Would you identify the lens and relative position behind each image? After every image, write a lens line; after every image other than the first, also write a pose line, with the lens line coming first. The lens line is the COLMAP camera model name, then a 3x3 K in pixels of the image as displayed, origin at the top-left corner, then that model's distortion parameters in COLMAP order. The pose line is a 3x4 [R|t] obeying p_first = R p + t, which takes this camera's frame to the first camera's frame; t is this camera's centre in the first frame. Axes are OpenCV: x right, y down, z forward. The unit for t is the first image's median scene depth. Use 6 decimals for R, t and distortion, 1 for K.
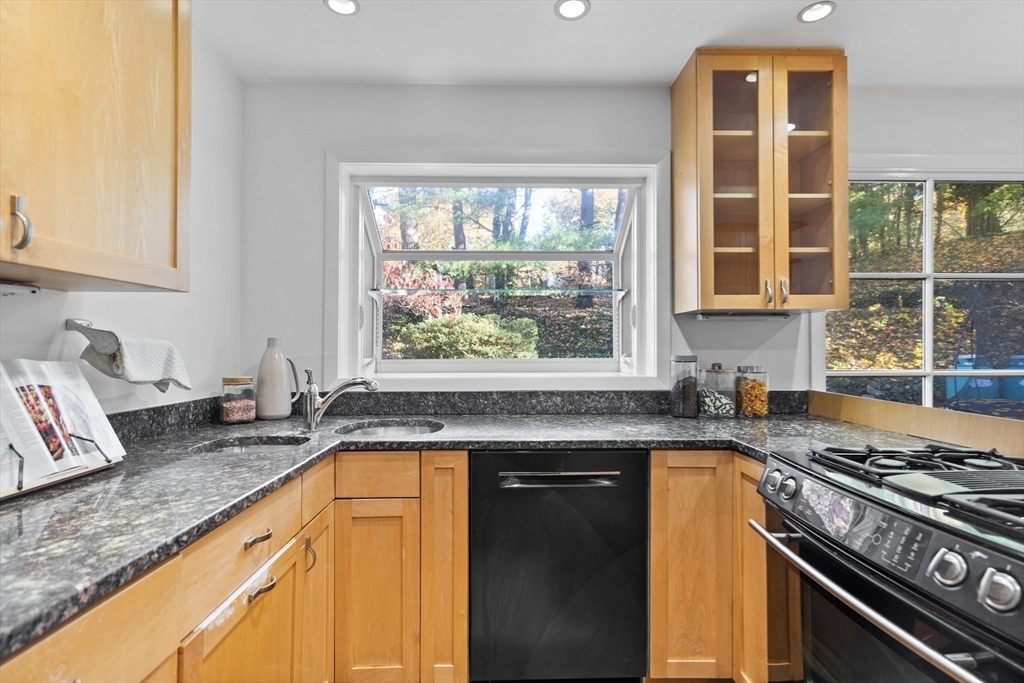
lens RADIAL K [[506.6, 0, 511.7], [0, 506.6, 344.1], [0, 0, 1]] dist [0.002412, 0.000640]
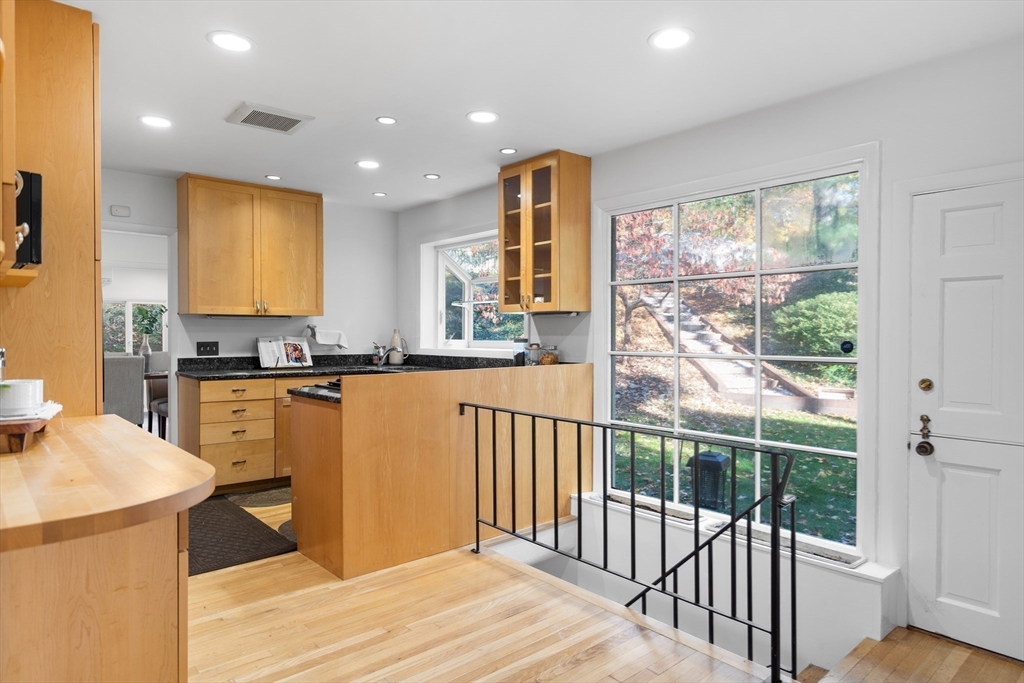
lens RADIAL K [[616.4, 0, 510.8], [0, 616.4, 336.6], [0, 0, 1]] dist [-0.004702, -0.000645]
pose [[0.640090, 0.005690, -0.768279, 2.082227], [0.003503, 0.999941, 0.010324, -0.006048], [0.768292, -0.009299, 0.640032, -0.377410]]
